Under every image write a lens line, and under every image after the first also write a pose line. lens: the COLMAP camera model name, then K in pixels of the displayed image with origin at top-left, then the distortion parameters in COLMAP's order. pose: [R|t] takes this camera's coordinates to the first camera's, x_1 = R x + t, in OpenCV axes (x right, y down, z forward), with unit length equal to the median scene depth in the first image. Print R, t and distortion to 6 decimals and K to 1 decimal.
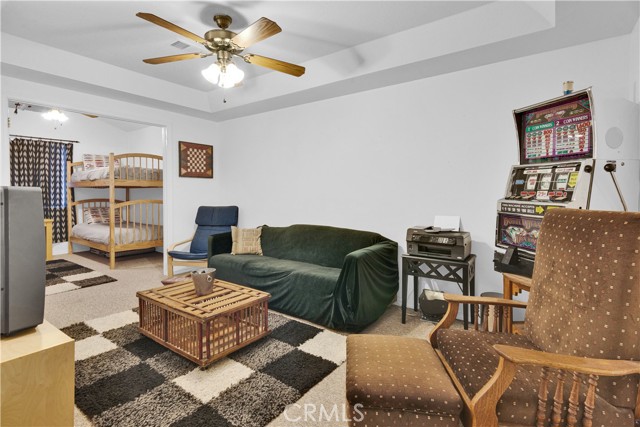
lens RADIAL K [[320.5, 0, 323.9], [0, 320.5, 198.8], [0, 0, 1]] dist [0.014585, 0.000363]
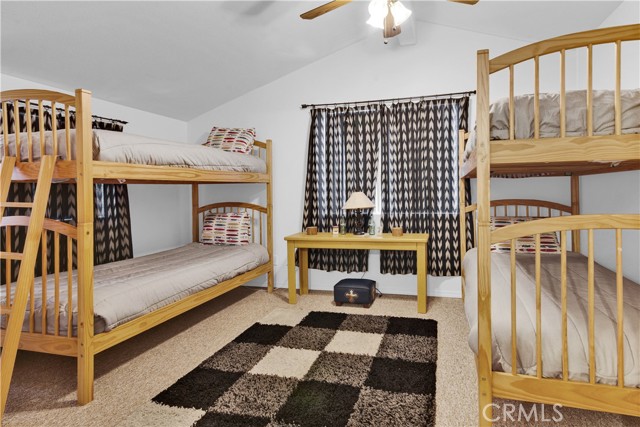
lens RADIAL K [[328.8, 0, 354.0], [0, 328.8, 193.1], [0, 0, 1]] dist [0.003769, -0.000030]
pose [[0.364752, 0.004678, -0.931093, -0.372750], [0.001063, 0.999985, 0.005440, -0.014585], [0.931104, -0.002975, 0.364742, 0.690549]]
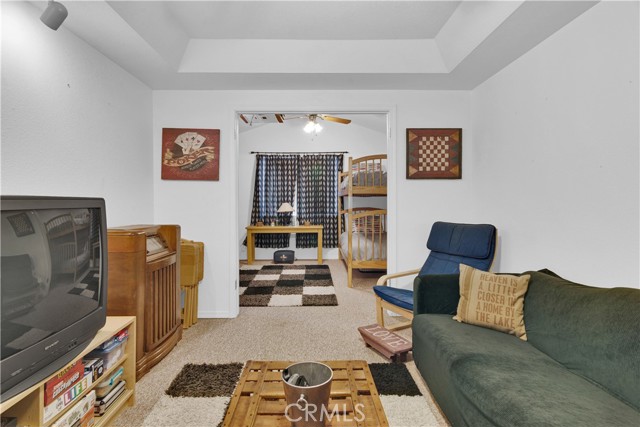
lens RADIAL K [[320.5, 0, 309.5], [0, 320.5, 204.3], [0, 0, 1]] dist [0.014585, 0.000363]
pose [[0.585334, 0.005773, -0.810772, -0.001027], [-0.011840, 0.999929, -0.001428, -0.007750], [0.810706, 0.010436, 0.585360, 0.342093]]
